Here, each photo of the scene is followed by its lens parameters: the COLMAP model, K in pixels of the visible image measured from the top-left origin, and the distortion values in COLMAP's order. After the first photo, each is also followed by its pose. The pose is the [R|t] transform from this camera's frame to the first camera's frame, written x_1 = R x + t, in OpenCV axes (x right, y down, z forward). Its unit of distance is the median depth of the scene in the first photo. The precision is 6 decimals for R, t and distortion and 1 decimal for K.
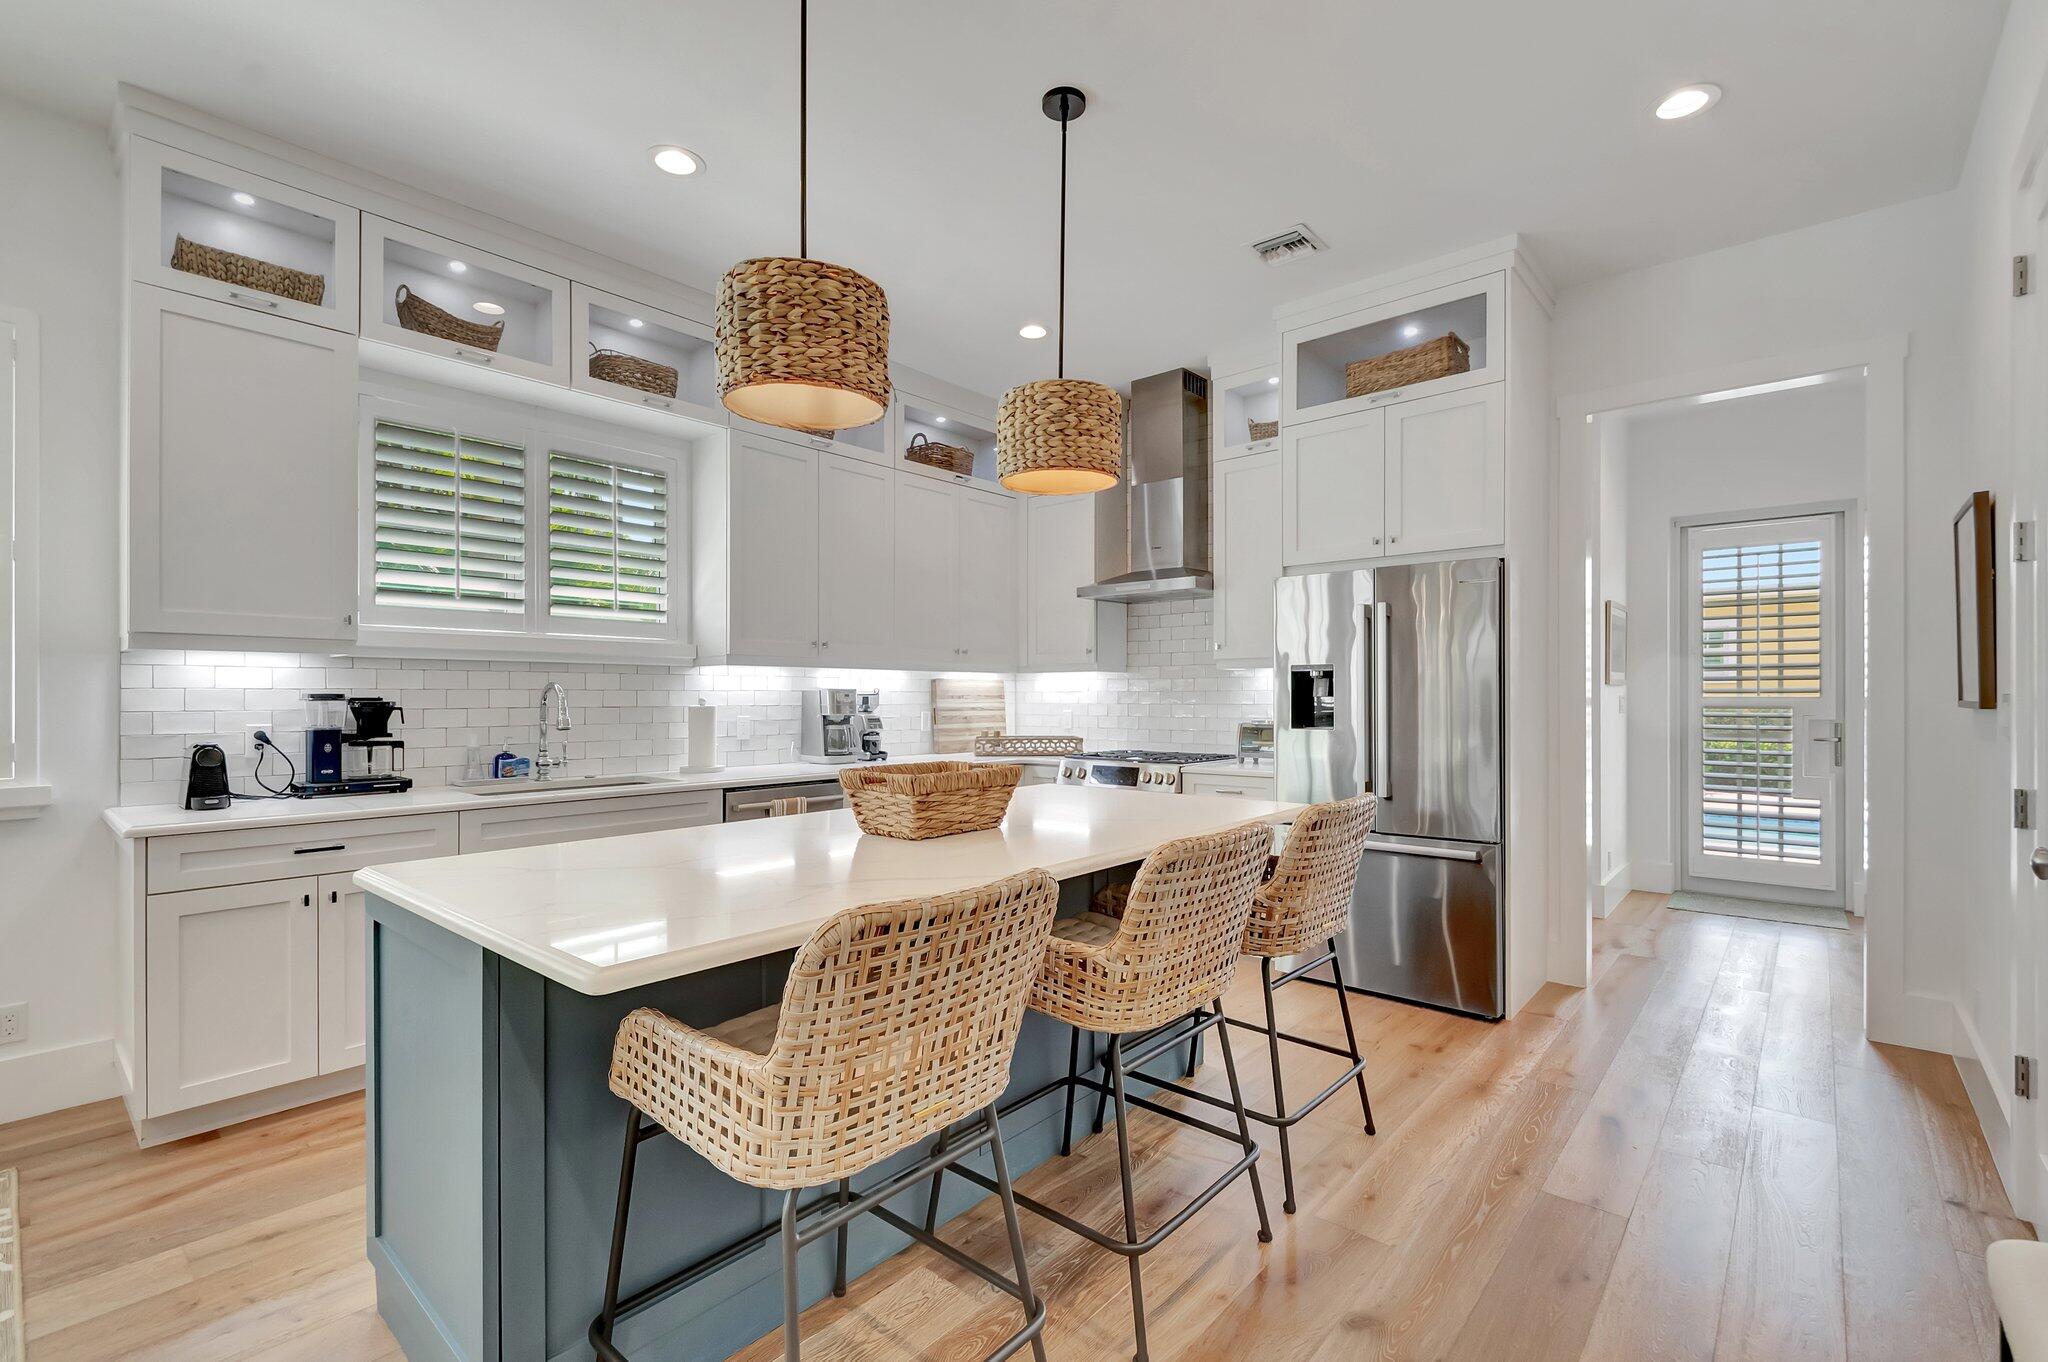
lens RADIAL K [[903.9, 0, 1027.4], [0, 903.9, 695.7], [0, 0, 1]] dist [0.005747, -0.001105]
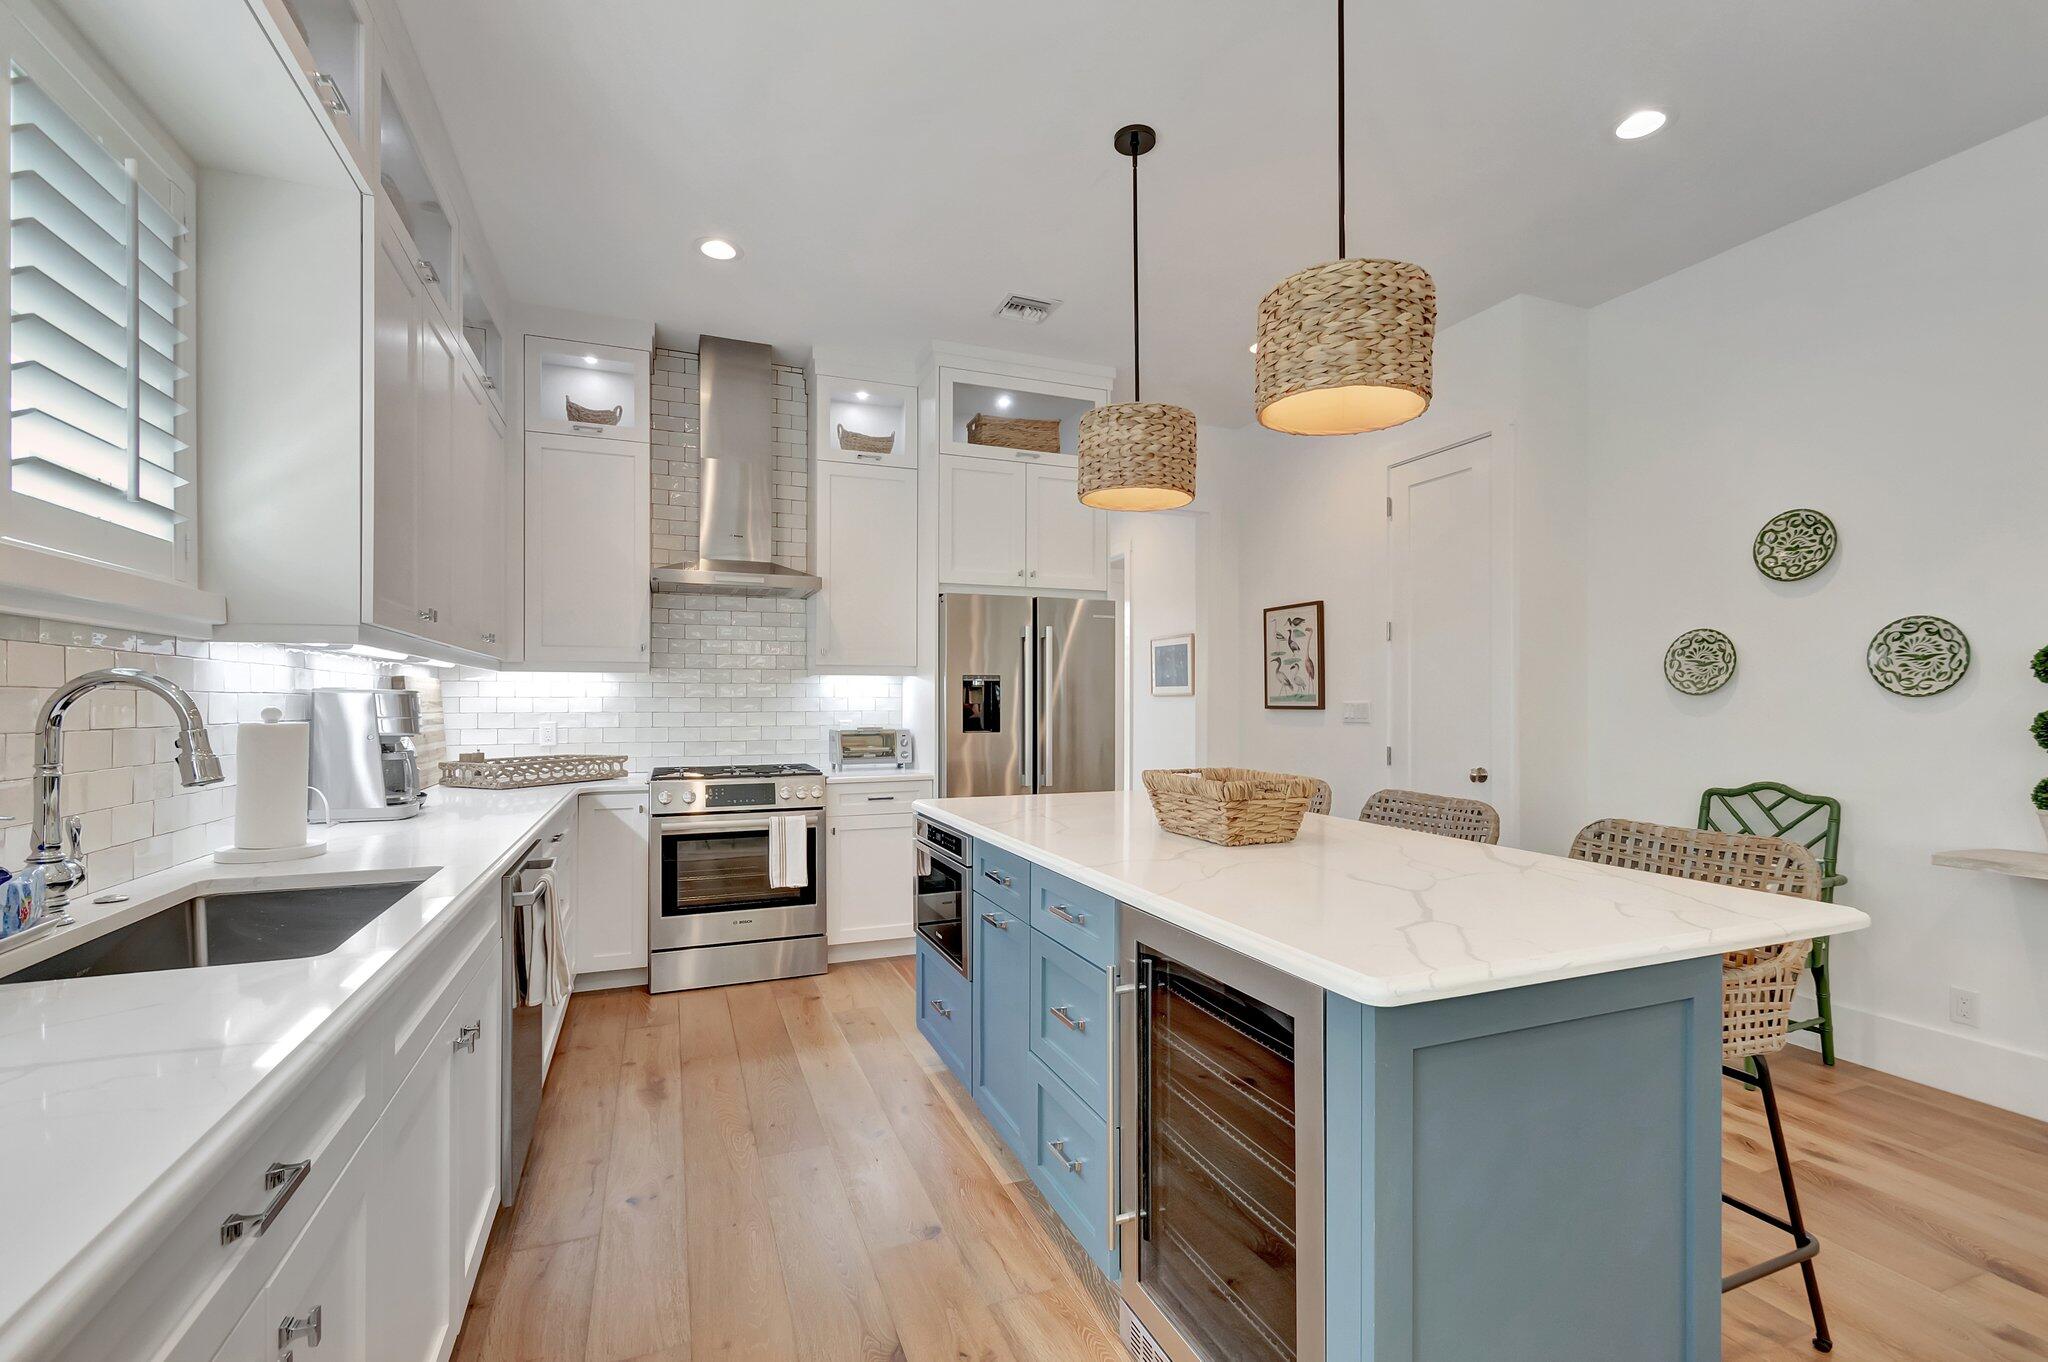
lens RADIAL K [[901.6, 0, 1023.5], [0, 901.6, 704.5], [0, 0, 1]] dist [-0.001180, -0.000259]
pose [[0.451602, -0.001408, 0.892219, -0.741685], [-0.000977, 0.999997, 0.002073, -0.000101], [-0.892219, -0.001808, 0.451599, 0.501050]]
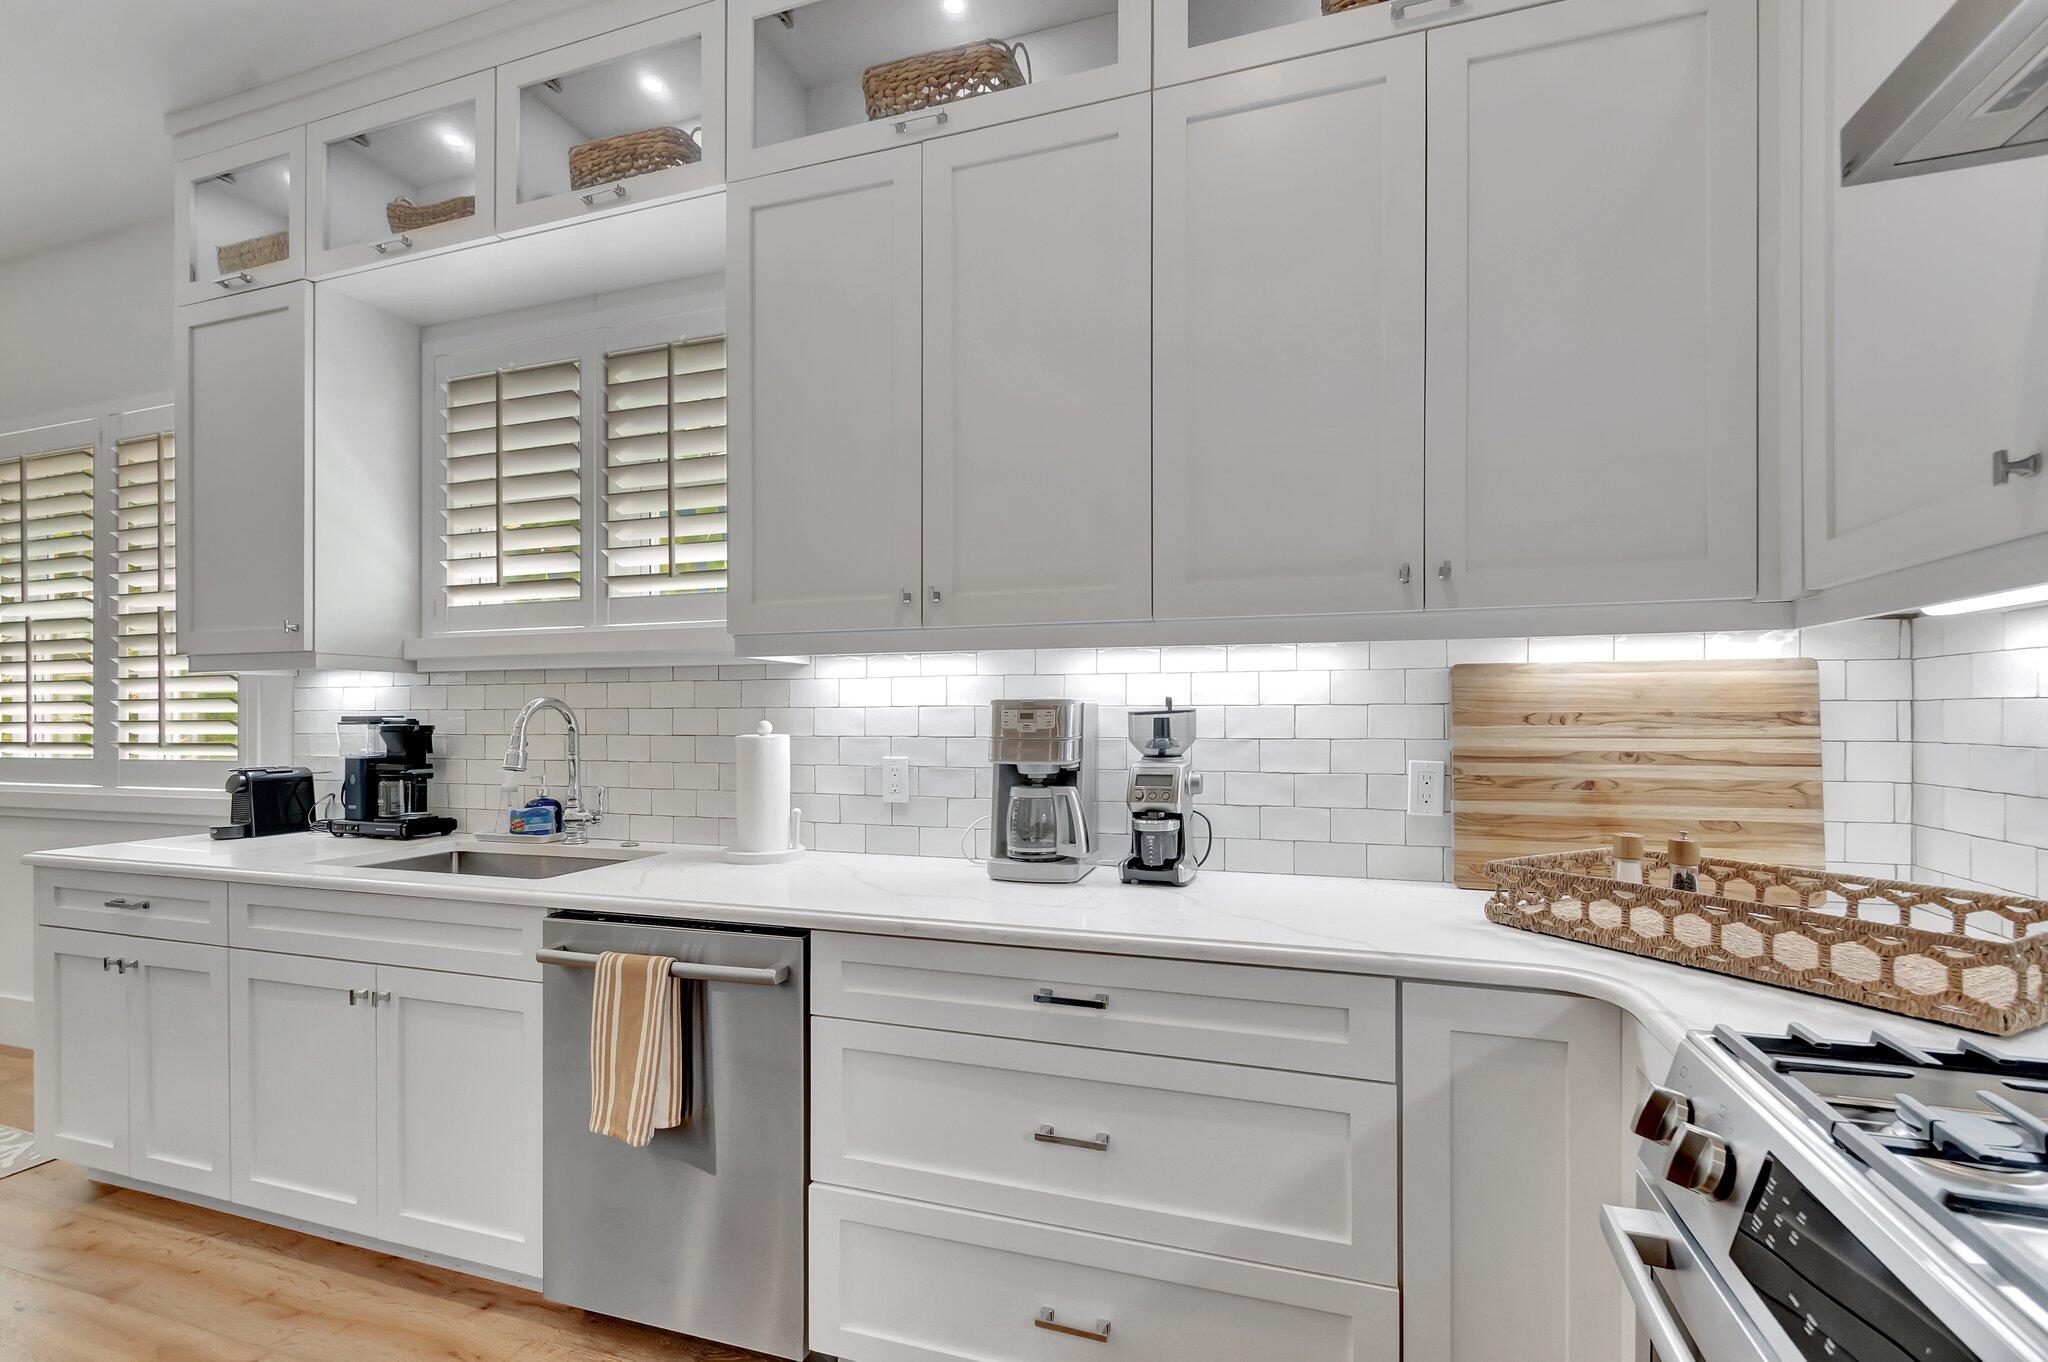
lens RADIAL K [[901.6, 0, 1023.5], [0, 901.6, 704.5], [0, 0, 1]] dist [-0.001180, -0.000259]
pose [[0.383609, -0.006457, -0.923473, 0.232669], [0.005056, 0.999975, -0.004892, -0.004647], [0.923482, -0.002793, 0.383632, 1.135439]]
